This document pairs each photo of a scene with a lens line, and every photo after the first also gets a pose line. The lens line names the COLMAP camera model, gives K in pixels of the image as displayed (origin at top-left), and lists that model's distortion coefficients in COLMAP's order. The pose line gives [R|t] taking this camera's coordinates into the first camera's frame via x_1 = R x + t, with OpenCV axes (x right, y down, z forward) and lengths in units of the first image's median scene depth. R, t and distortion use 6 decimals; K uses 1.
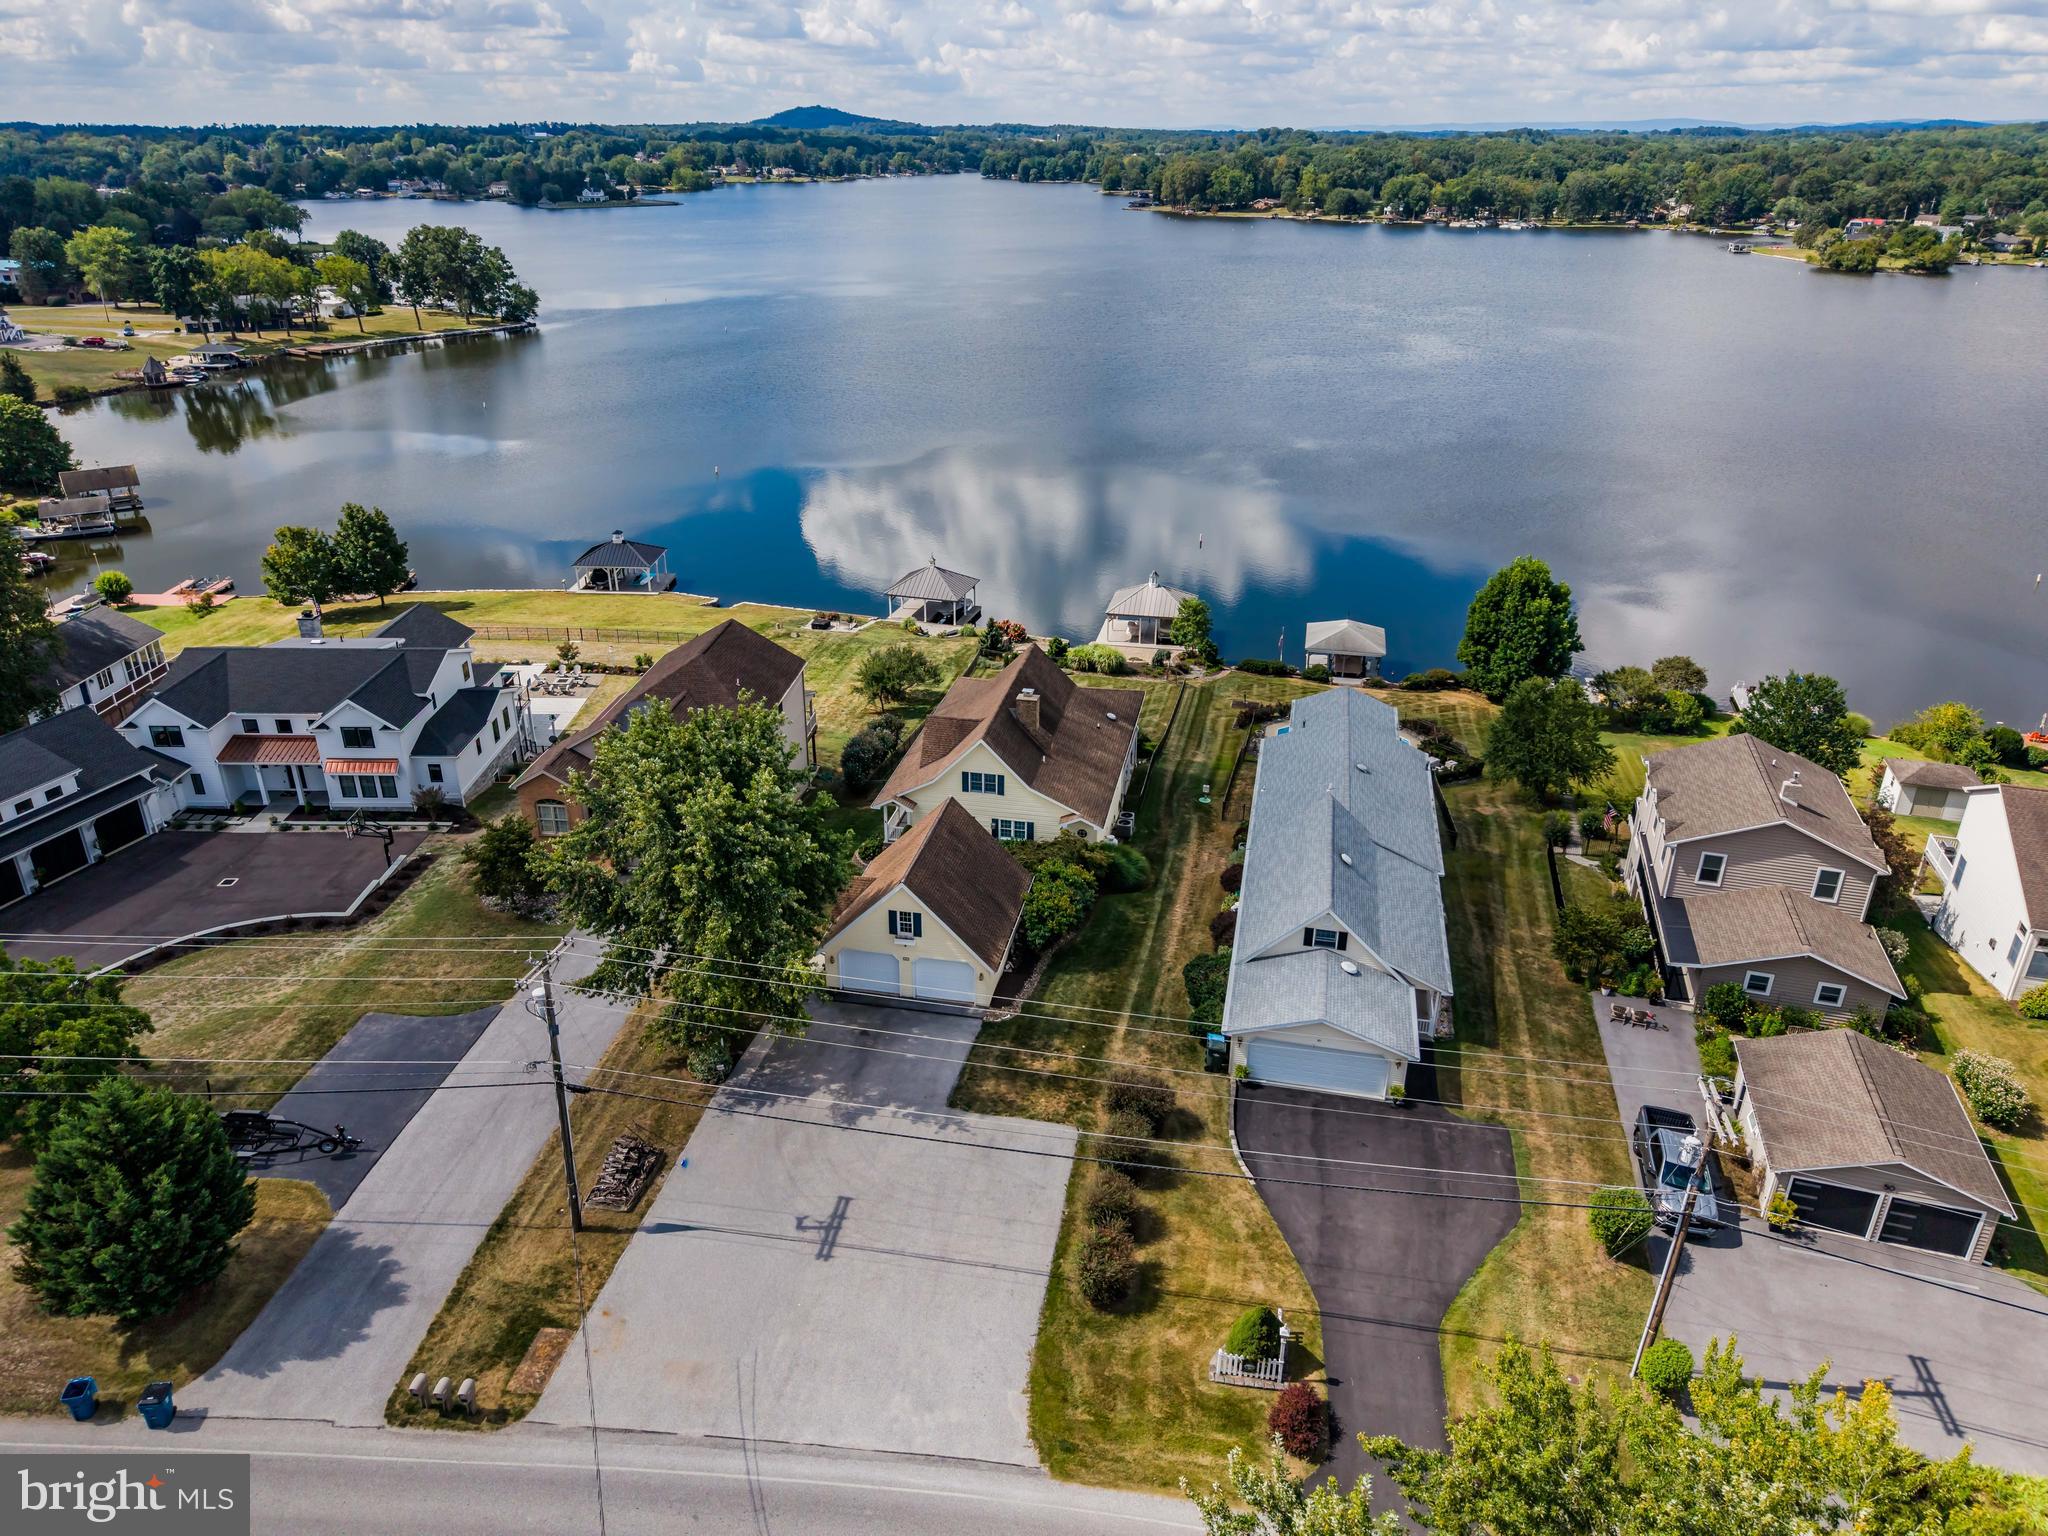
lens RADIAL K [[1373.6, 0, 1016.3], [0, 1373.6, 767.3], [0, 0, 1]] dist [0.015707, -0.014191]
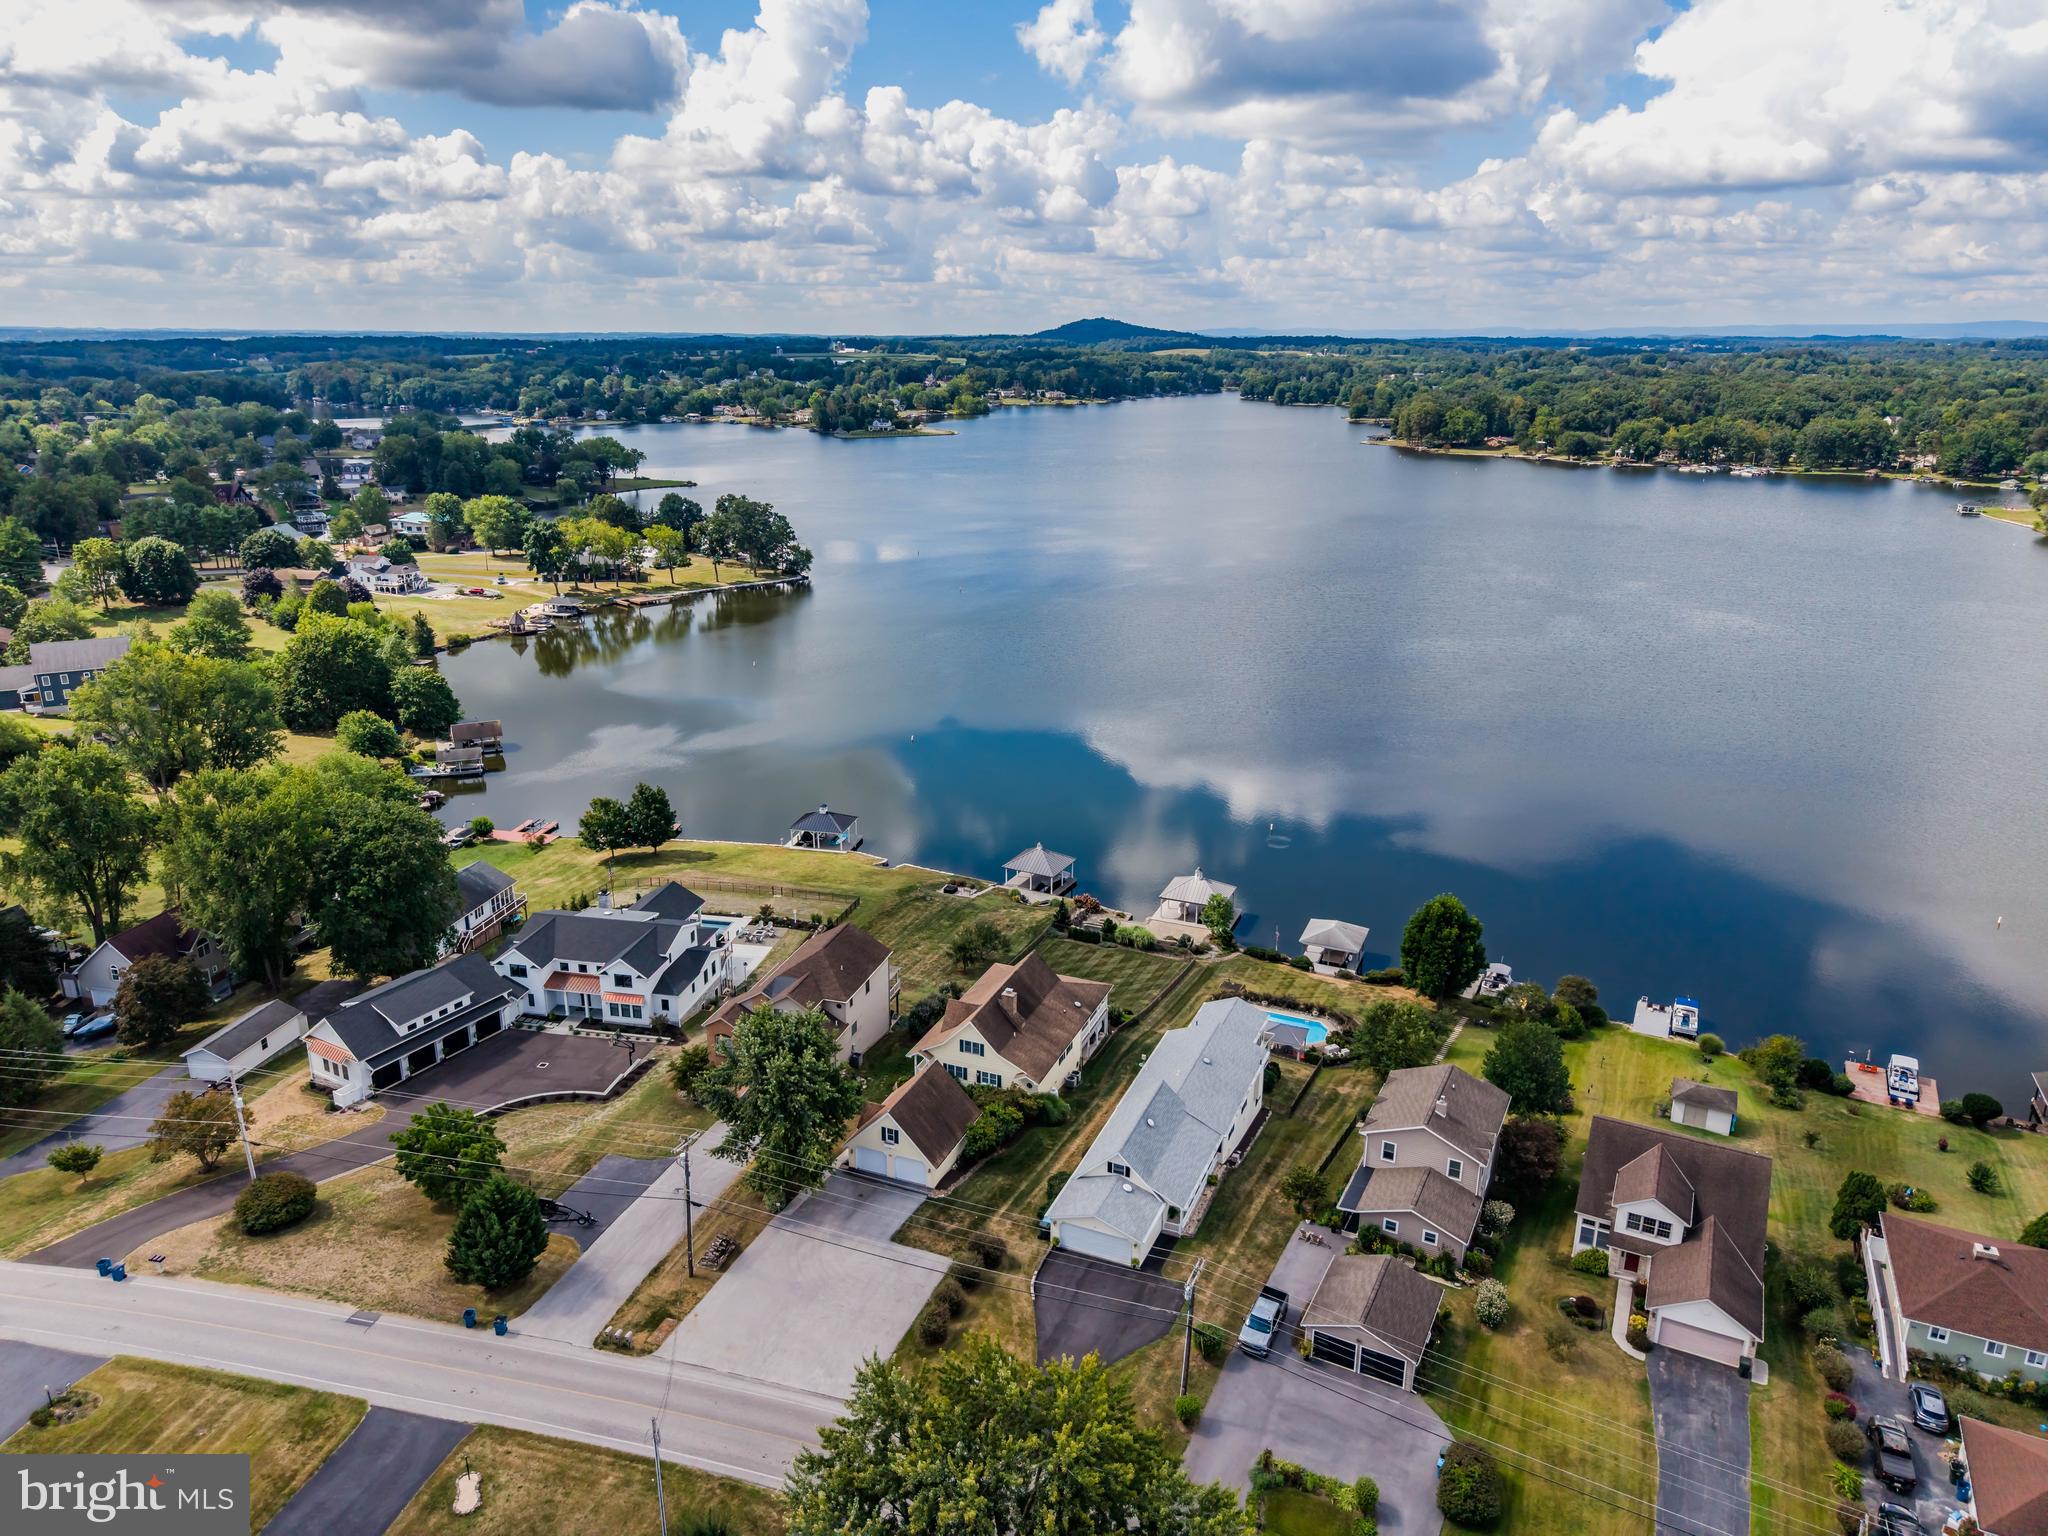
lens RADIAL K [[1373.6, 0, 1016.3], [0, 1373.6, 767.3], [0, 0, 1]] dist [0.015707, -0.014191]
pose [[0.981707, 0.057172, -0.181609, 0.068918], [-0.079655, 0.989692, -0.119017, -0.029314], [0.172932, 0.131306, 0.976142, -0.143766]]
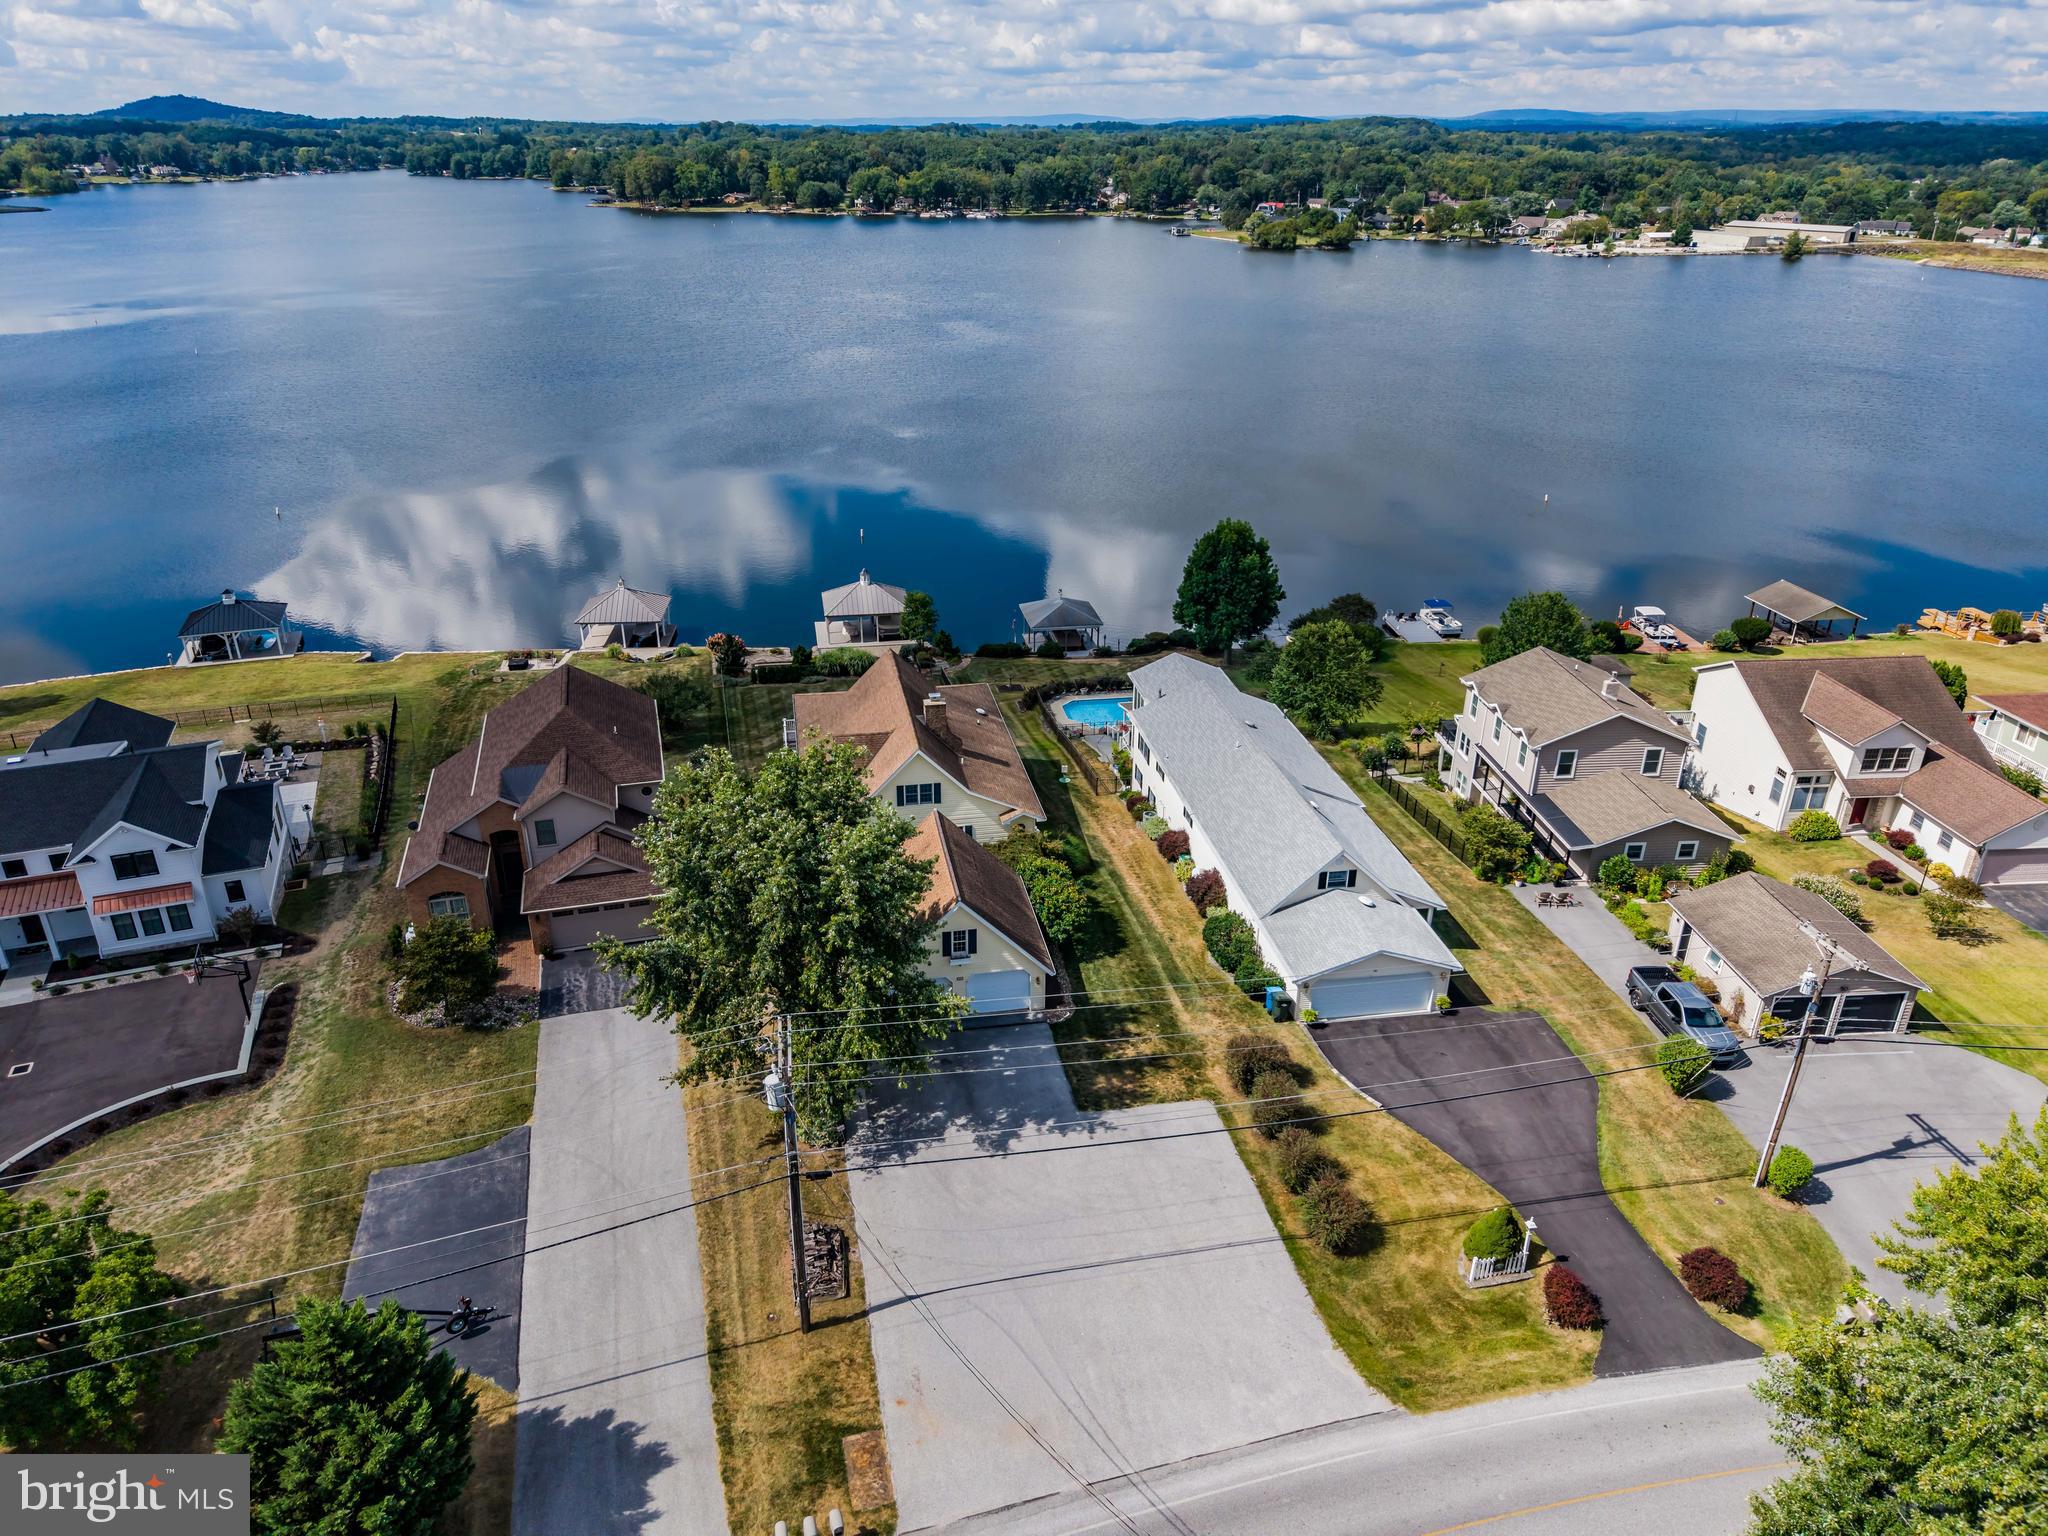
lens RADIAL K [[1373.6, 0, 1016.3], [0, 1373.6, 767.3], [0, 0, 1]] dist [0.015707, -0.014191]
pose [[0.931009, -0.154368, 0.330746, -0.062863], [0.153105, 0.987753, 0.030040, -0.005870], [-0.331333, 0.022672, 0.943242, 0.011657]]
